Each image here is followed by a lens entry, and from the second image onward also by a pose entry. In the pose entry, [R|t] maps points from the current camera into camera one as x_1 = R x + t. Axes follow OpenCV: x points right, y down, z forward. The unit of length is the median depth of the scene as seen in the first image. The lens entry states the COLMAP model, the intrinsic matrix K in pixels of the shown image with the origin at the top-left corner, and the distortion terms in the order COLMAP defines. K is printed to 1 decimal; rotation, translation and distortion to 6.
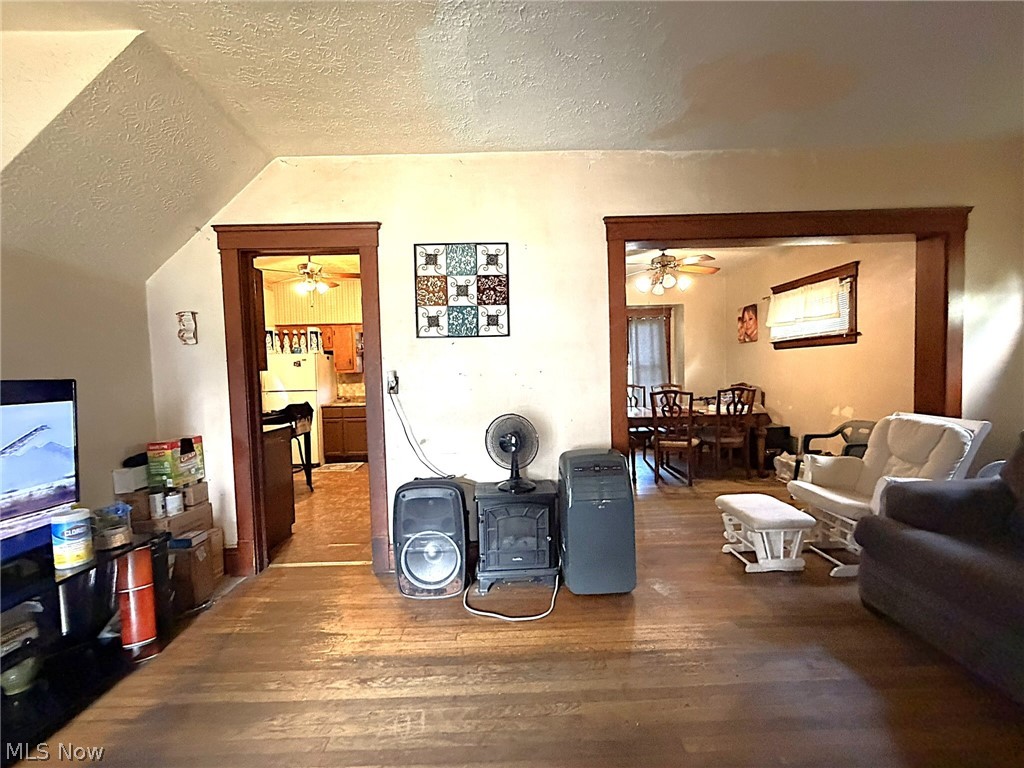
lens RADIAL K [[408.6, 0, 512.5], [0, 408.6, 386.2], [0, 0, 1]] dist [-0.000434, -0.000133]
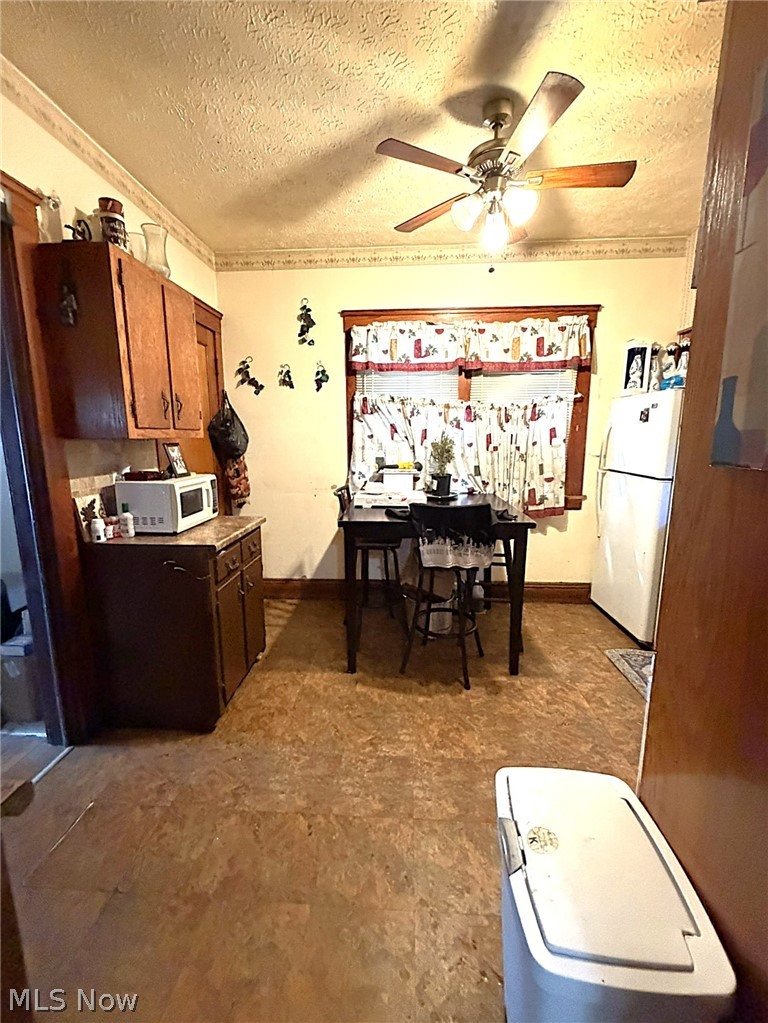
lens RADIAL K [[423.5, 0, 382.8], [0, 423.5, 507.3], [0, 0, 1]] dist [0.000965, 0.000022]
pose [[-0.076506, 0.191041, -0.978596, -0.033765], [-0.034810, 0.980363, 0.194107, -0.038251], [0.996461, 0.048915, -0.068353, 0.798419]]
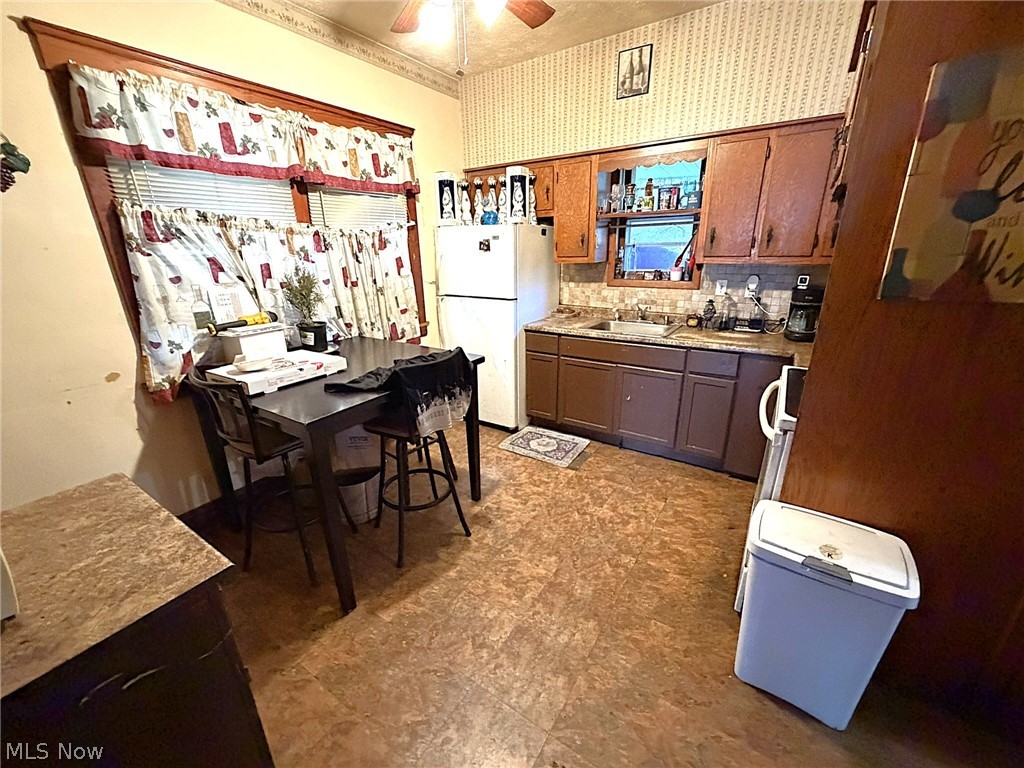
lens RADIAL K [[408.6, 0, 507.9], [0, 408.6, 385.4], [0, 0, 1]] dist [-0.000434, -0.000133]
pose [[0.821260, 0.191994, -0.537281, -0.200076], [-0.023821, 0.952399, 0.303922, -0.046731], [0.570057, -0.236800, 0.786741, 0.600317]]
